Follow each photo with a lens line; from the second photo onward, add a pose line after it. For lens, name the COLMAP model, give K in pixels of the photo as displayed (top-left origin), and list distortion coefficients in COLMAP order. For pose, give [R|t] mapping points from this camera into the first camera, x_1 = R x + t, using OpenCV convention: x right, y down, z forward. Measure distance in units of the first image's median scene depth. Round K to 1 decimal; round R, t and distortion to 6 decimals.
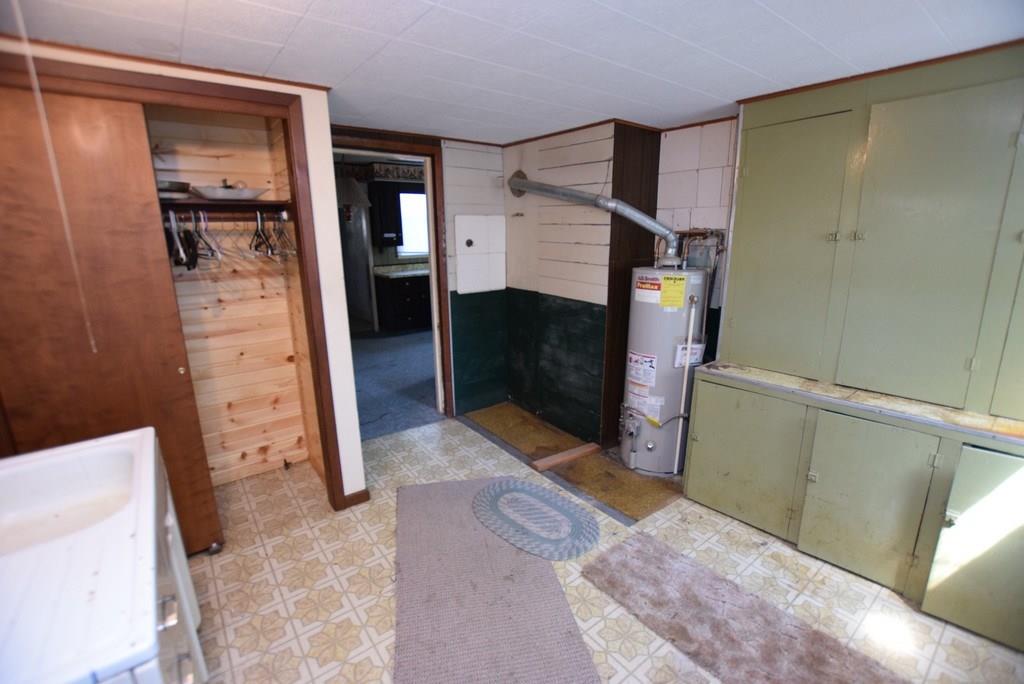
lens RADIAL K [[452.2, 0, 515.1], [0, 452.2, 342.4], [0, 0, 1]] dist [-0.032443, 0.001788]
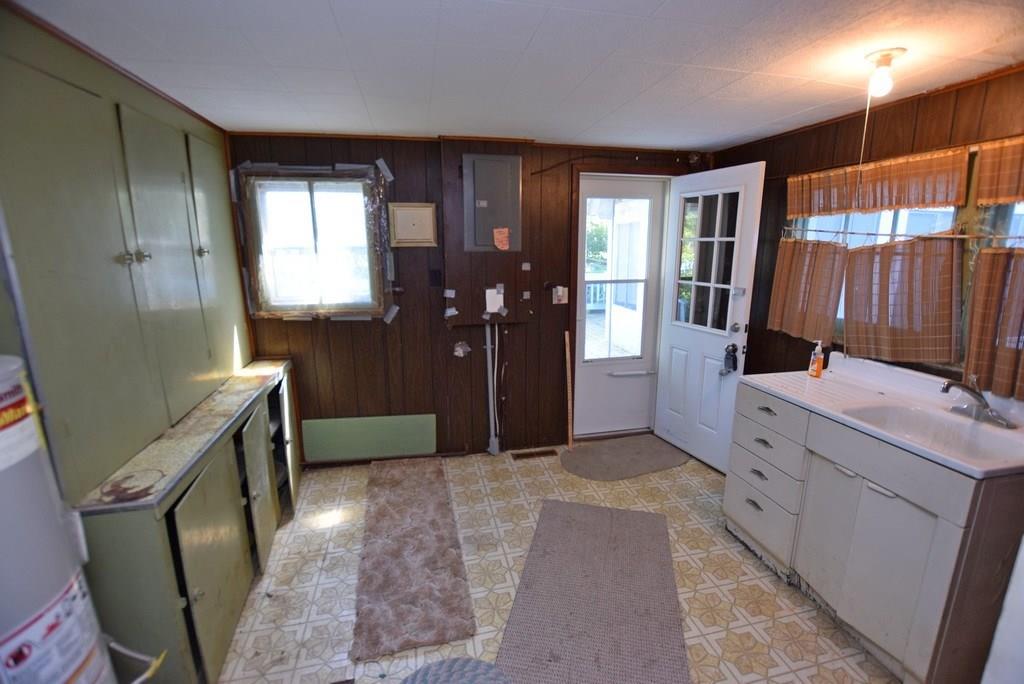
lens RADIAL K [[452.2, 0, 515.1], [0, 452.2, 342.4], [0, 0, 1]] dist [-0.032443, 0.001788]
pose [[-0.903304, -0.088755, 0.419720, -0.244224], [0.100831, 0.907034, 0.408807, -0.360814], [-0.416984, 0.411597, -0.810378, 1.441507]]
